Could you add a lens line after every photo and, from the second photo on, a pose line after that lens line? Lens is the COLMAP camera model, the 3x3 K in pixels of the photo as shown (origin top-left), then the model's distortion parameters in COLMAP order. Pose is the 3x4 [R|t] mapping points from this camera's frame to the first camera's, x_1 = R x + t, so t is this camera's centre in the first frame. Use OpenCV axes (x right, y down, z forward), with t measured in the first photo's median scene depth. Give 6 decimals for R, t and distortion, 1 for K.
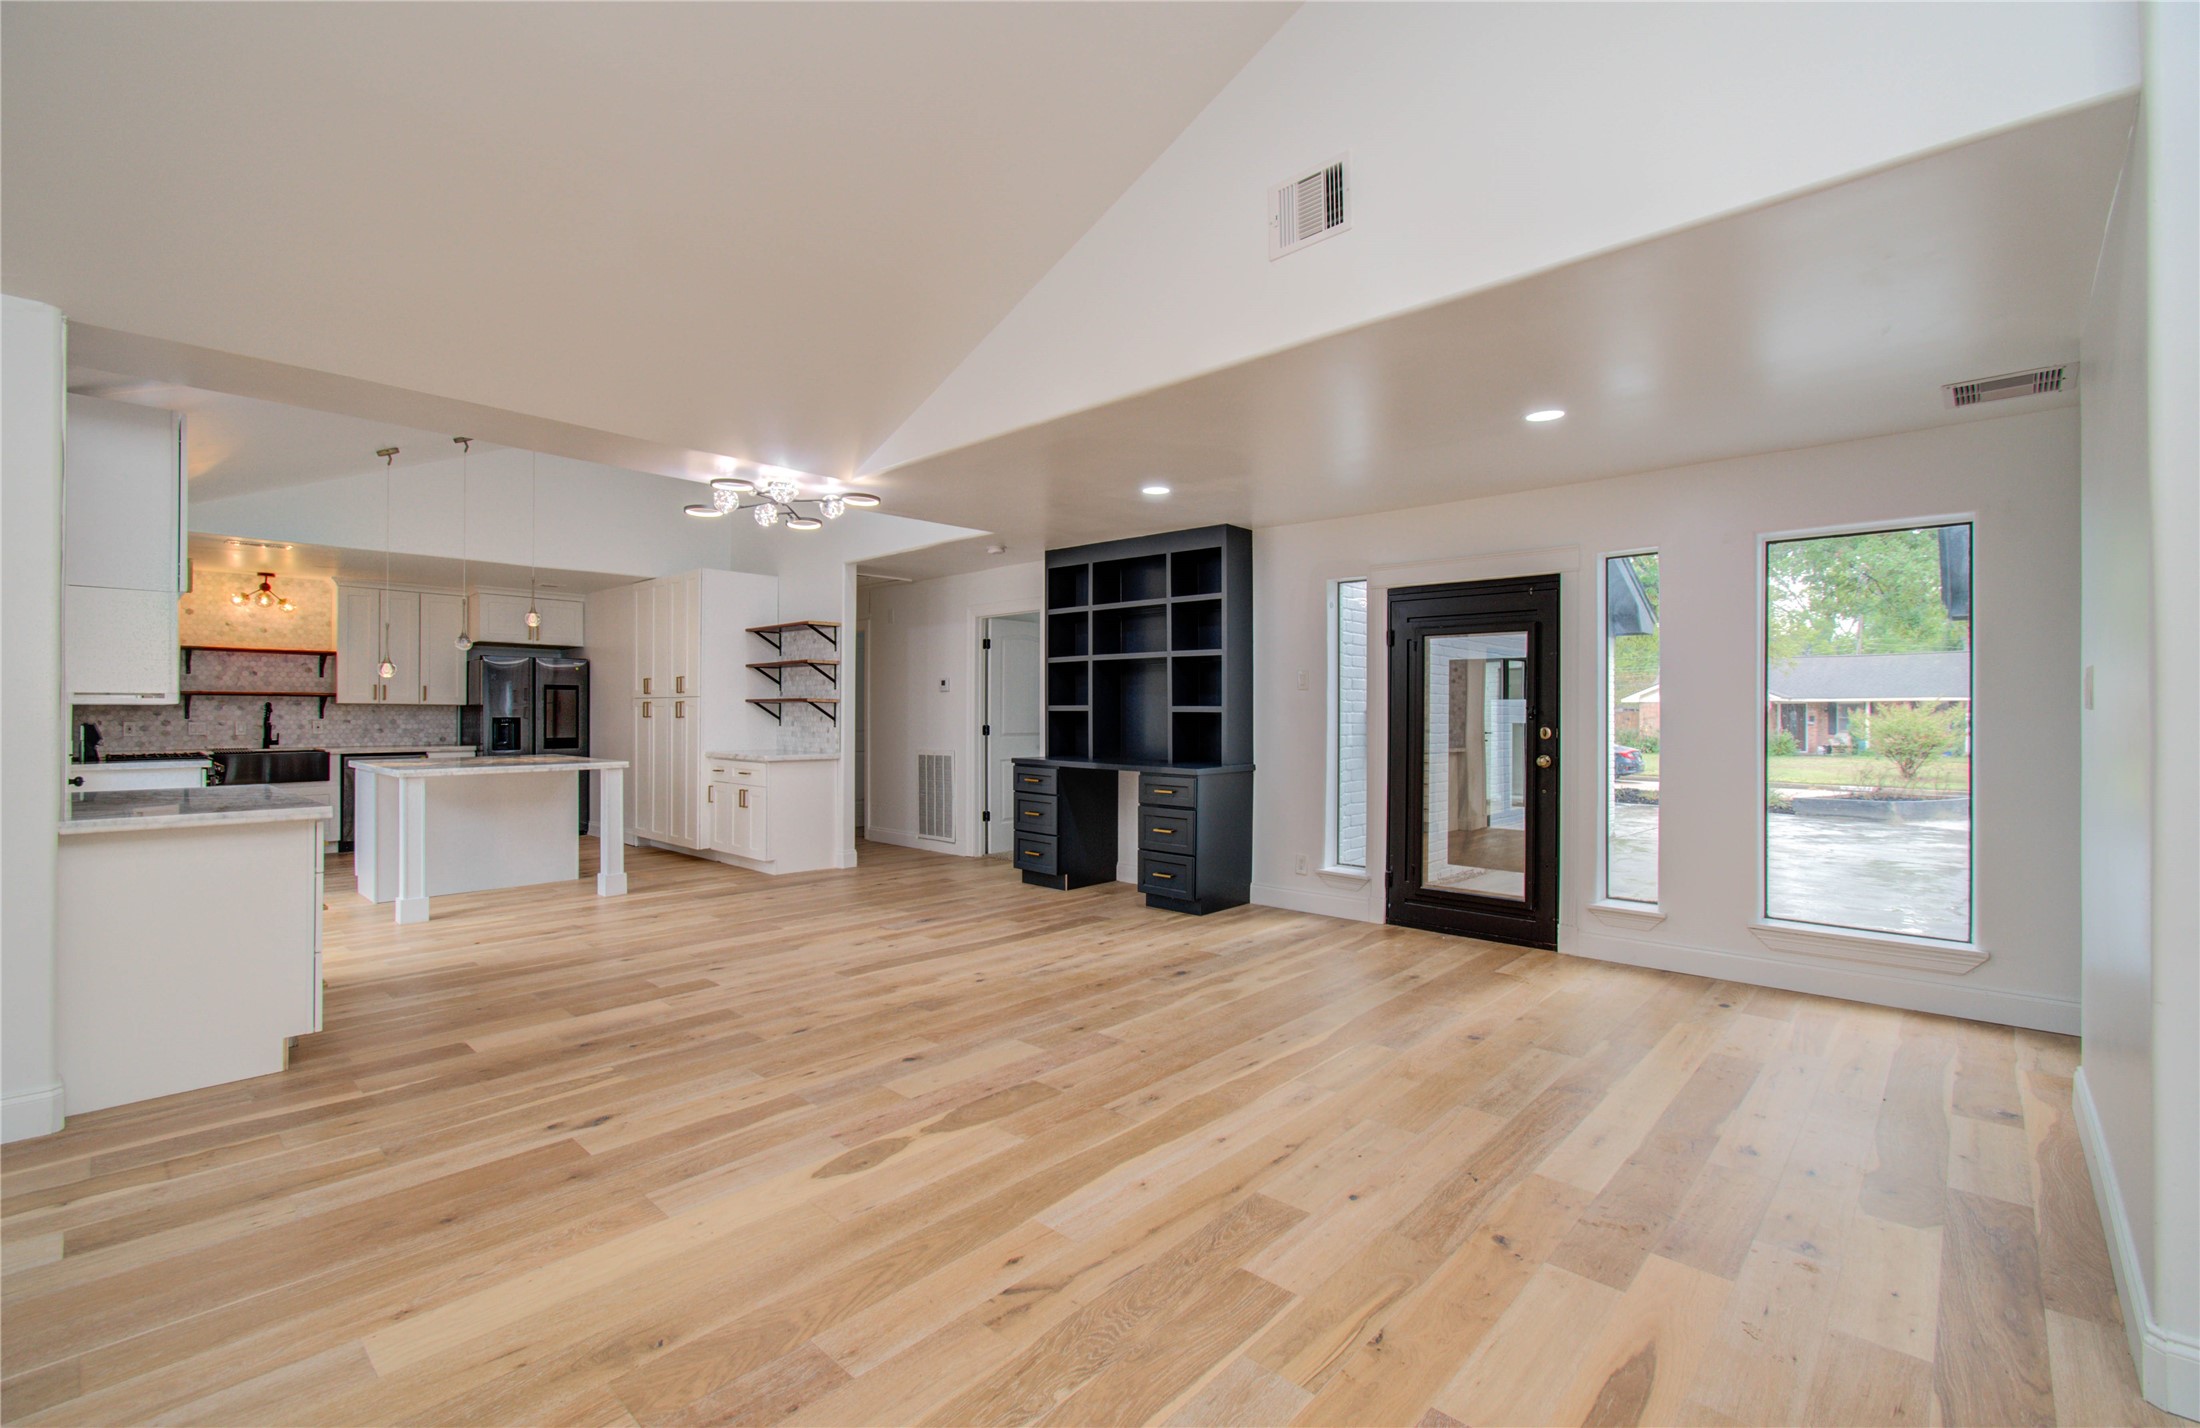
lens RADIAL K [[967.4, 0, 1109.1], [0, 967.4, 715.6], [0, 0, 1]] dist [-0.032071, 0.014536]
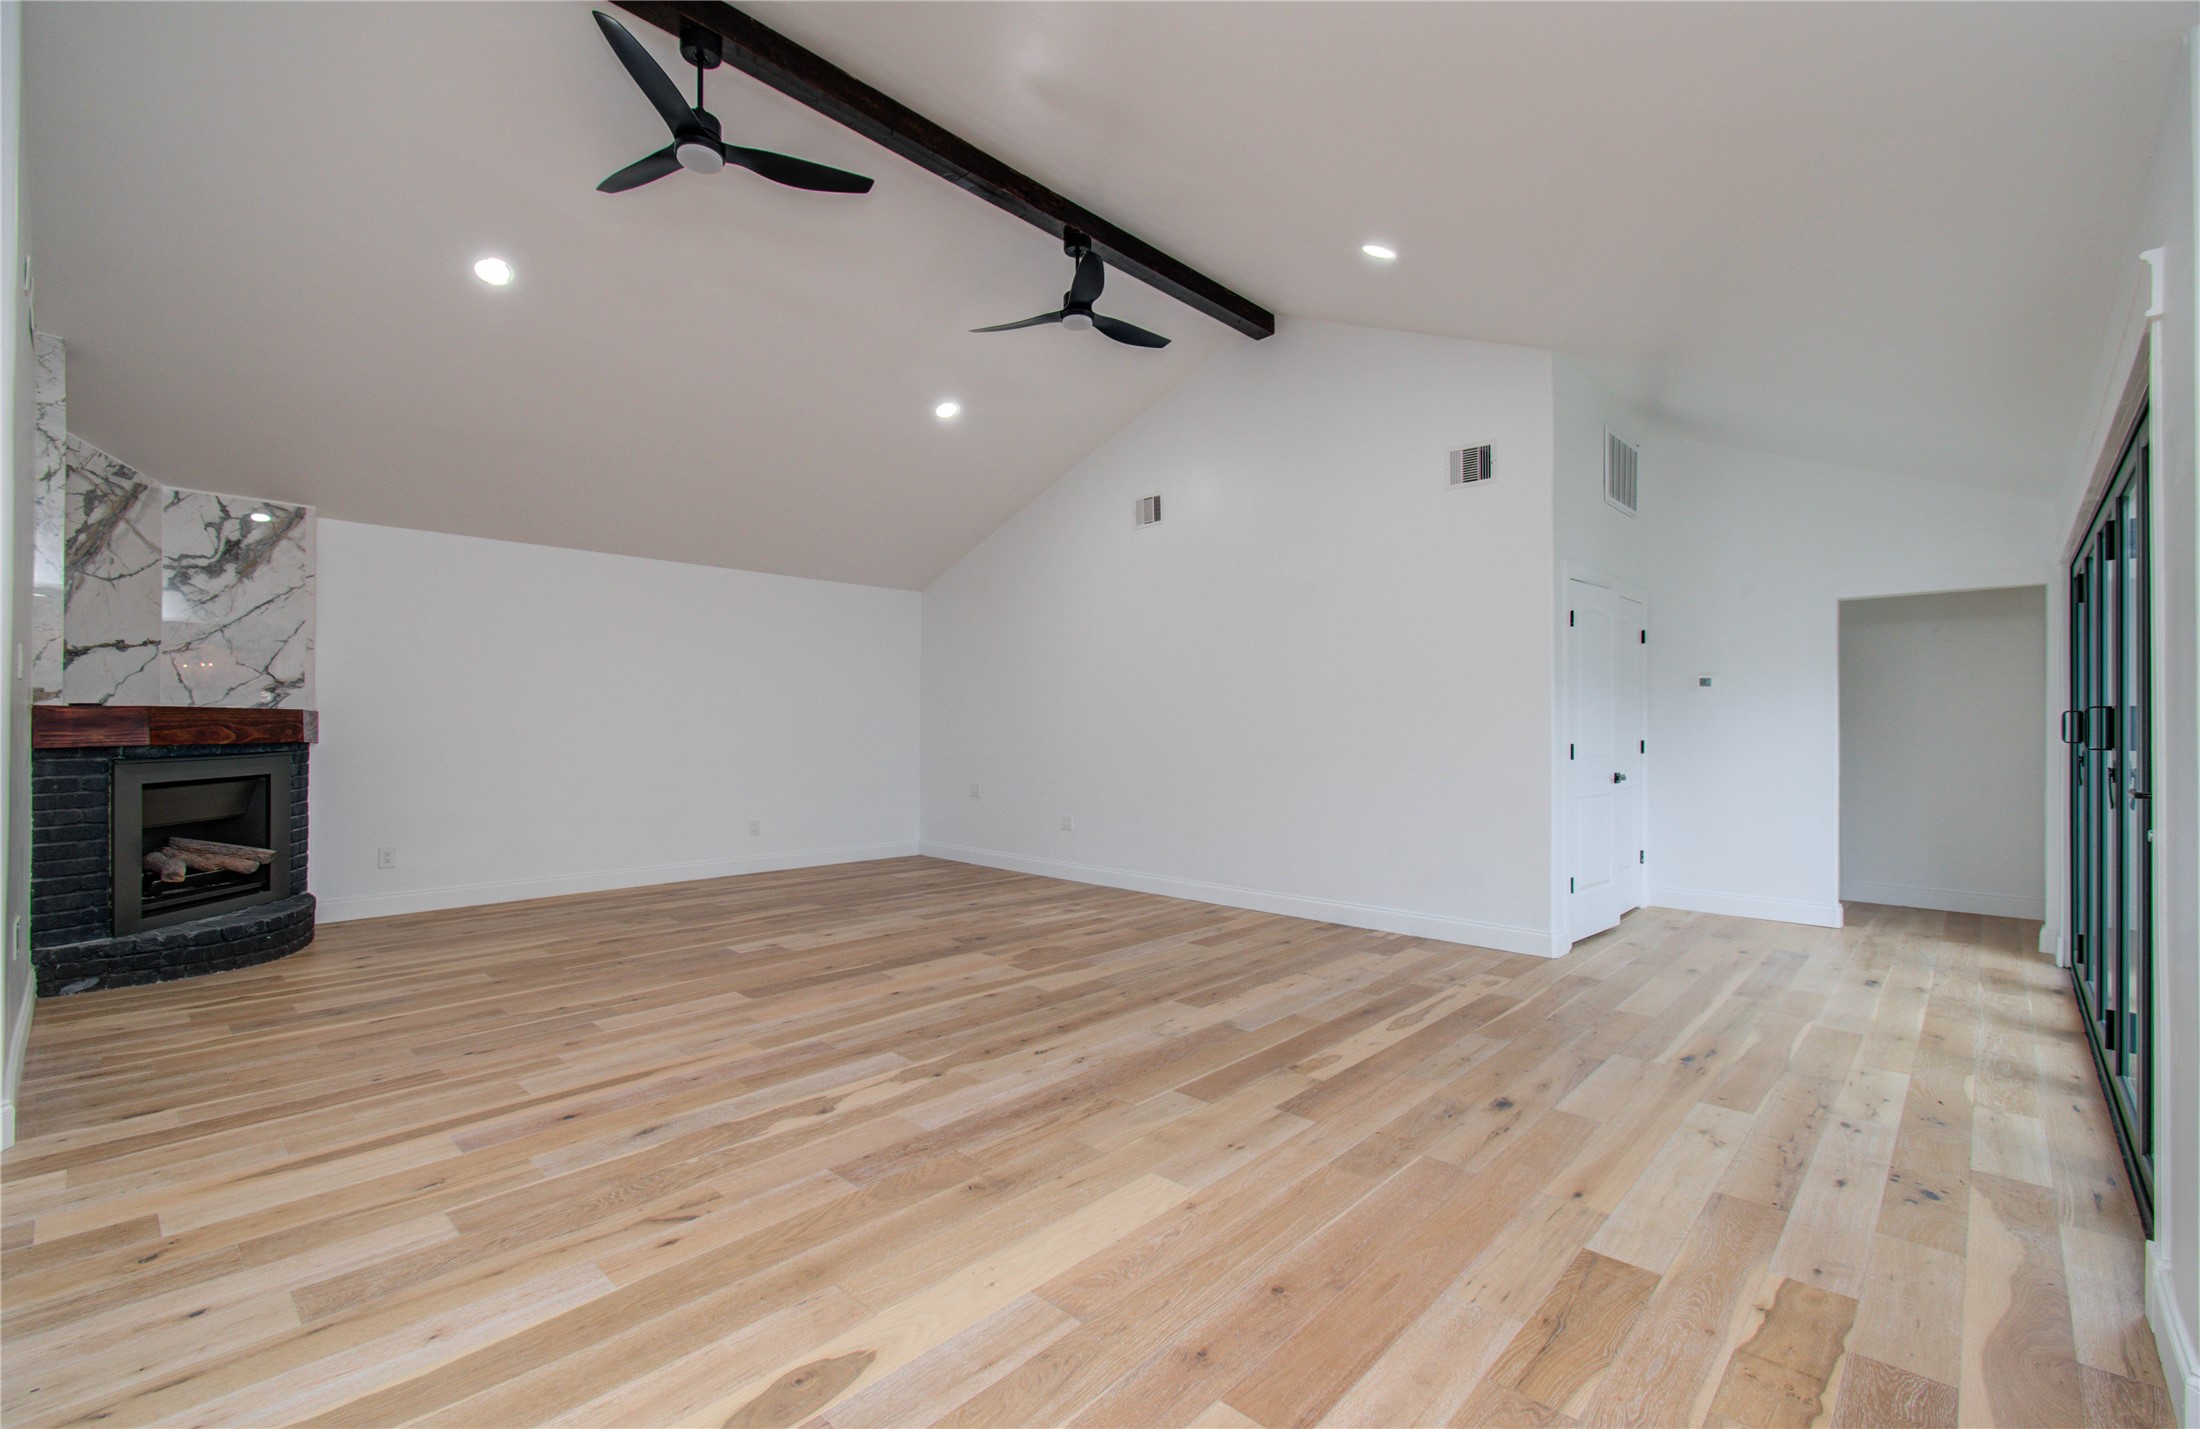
lens RADIAL K [[967.4, 0, 1109.1], [0, 967.4, 716.1], [0, 0, 1]] dist [-0.032071, 0.014536]
pose [[-0.999910, -0.013415, -0.000196, -0.366346], [-0.013414, 0.999893, -0.005816, -0.000413], [0.000274, -0.005813, -0.999983, 1.316182]]
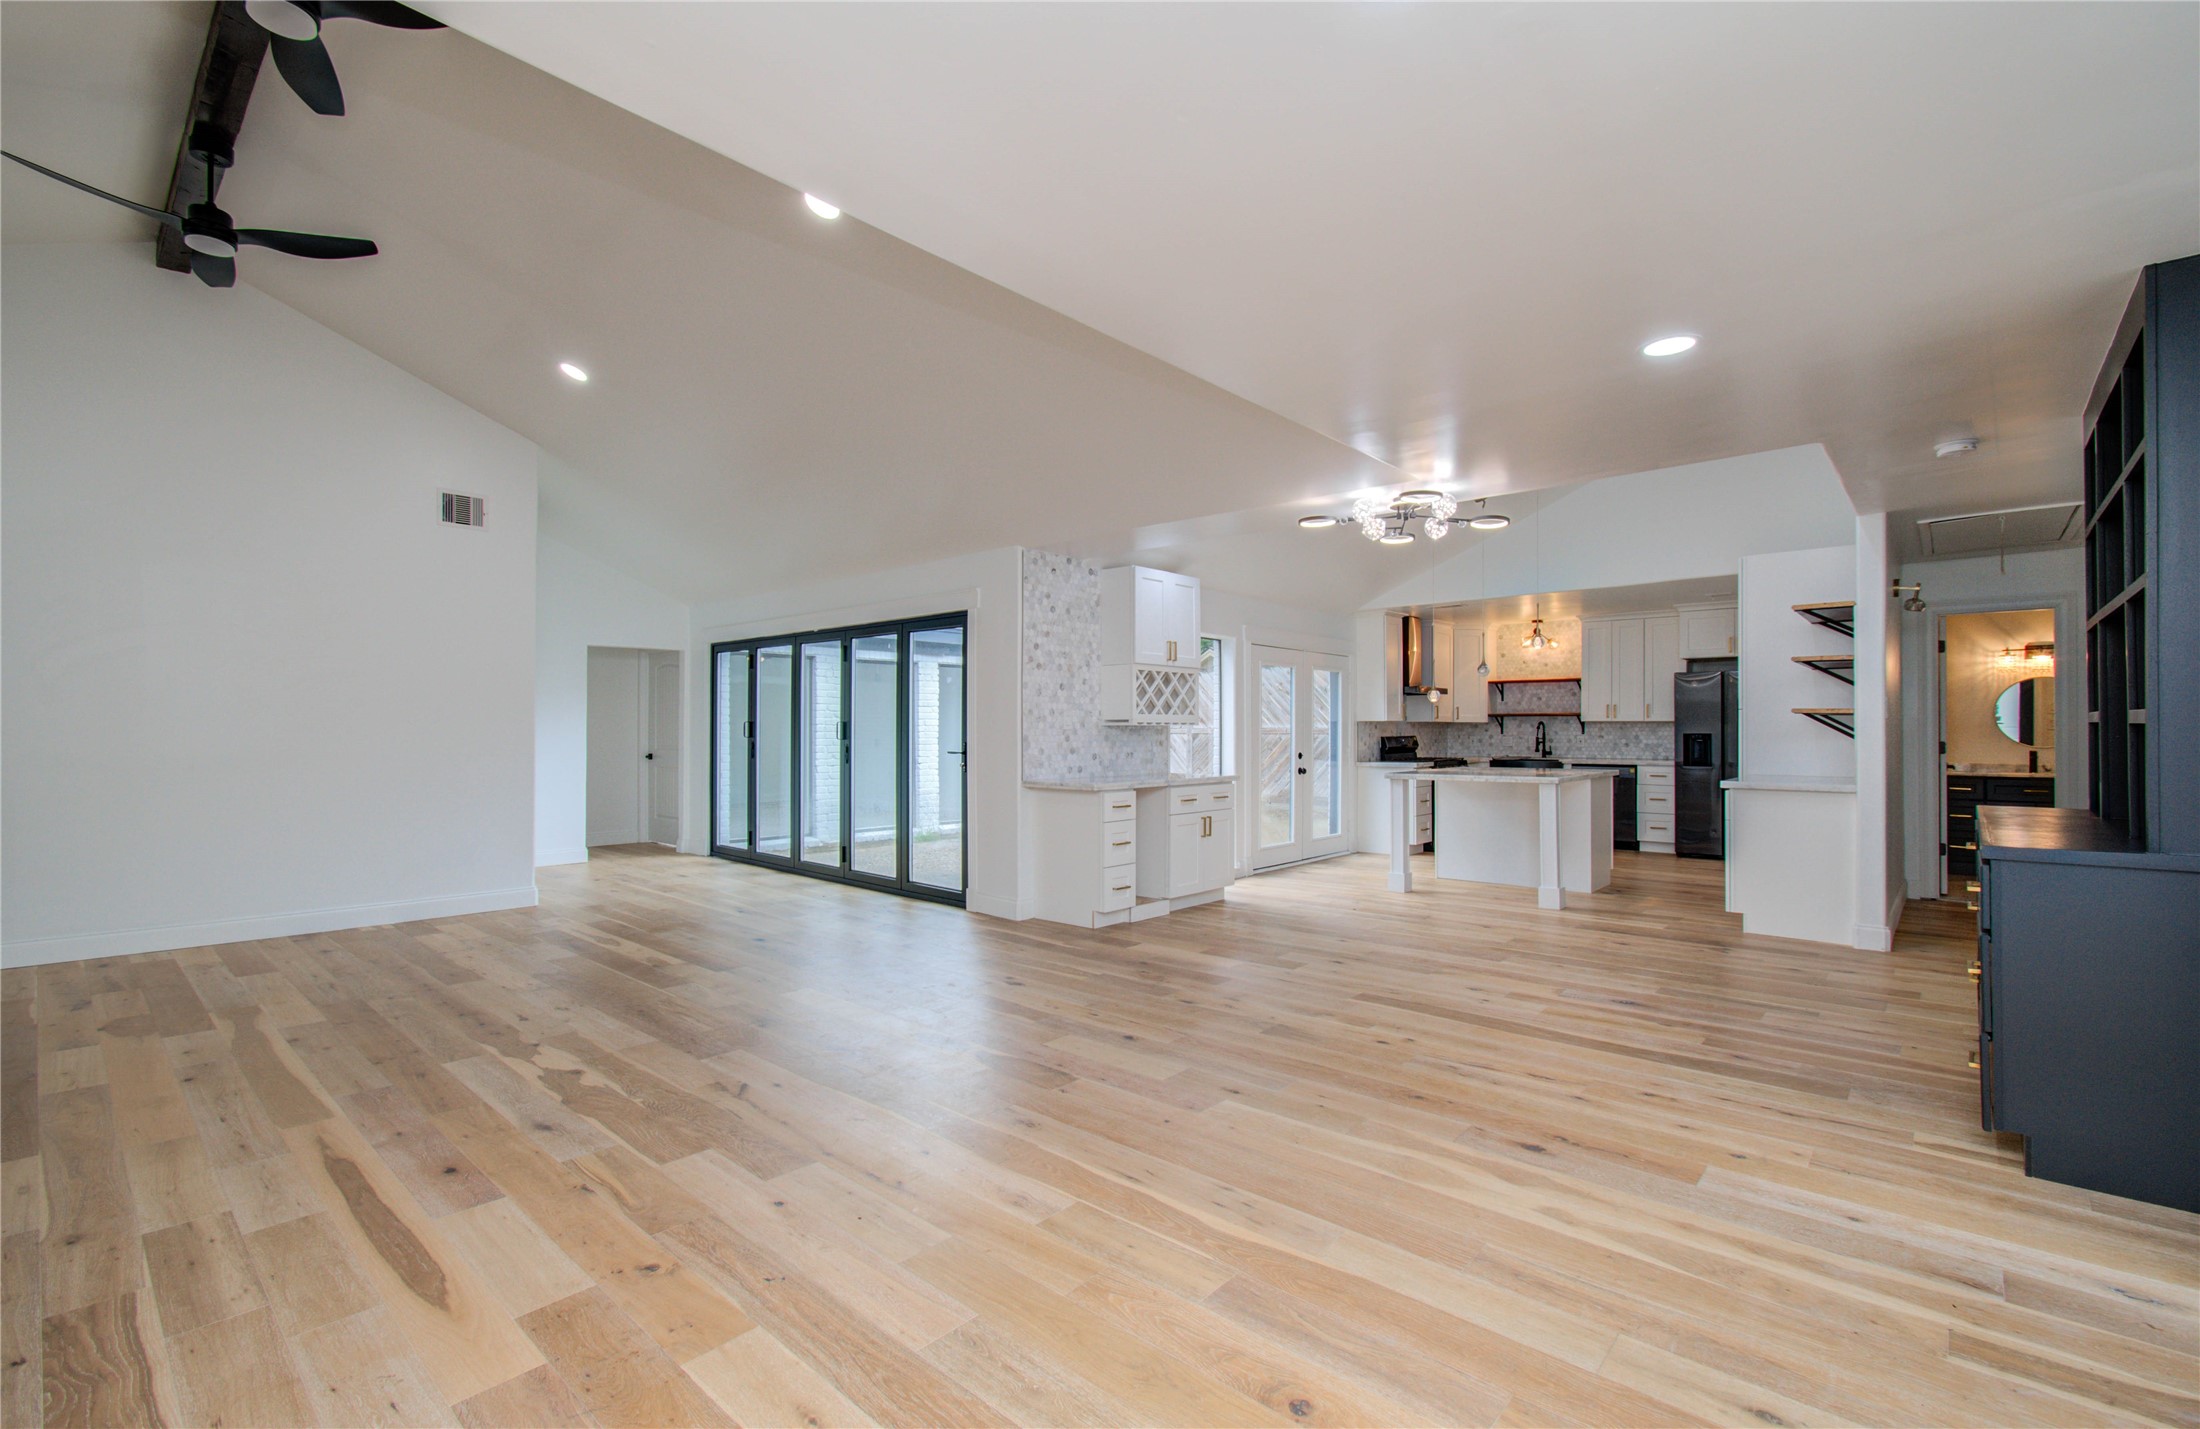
lens RADIAL K [[967.4, 0, 1109.1], [0, 967.4, 716.1], [0, 0, 1]] dist [-0.032071, 0.014536]
pose [[0.005949, -0.016491, -0.999846, 0.941710], [0.000358, 0.999864, -0.016489, 0.000122], [0.999982, -0.000259, 0.005954, 0.986101]]
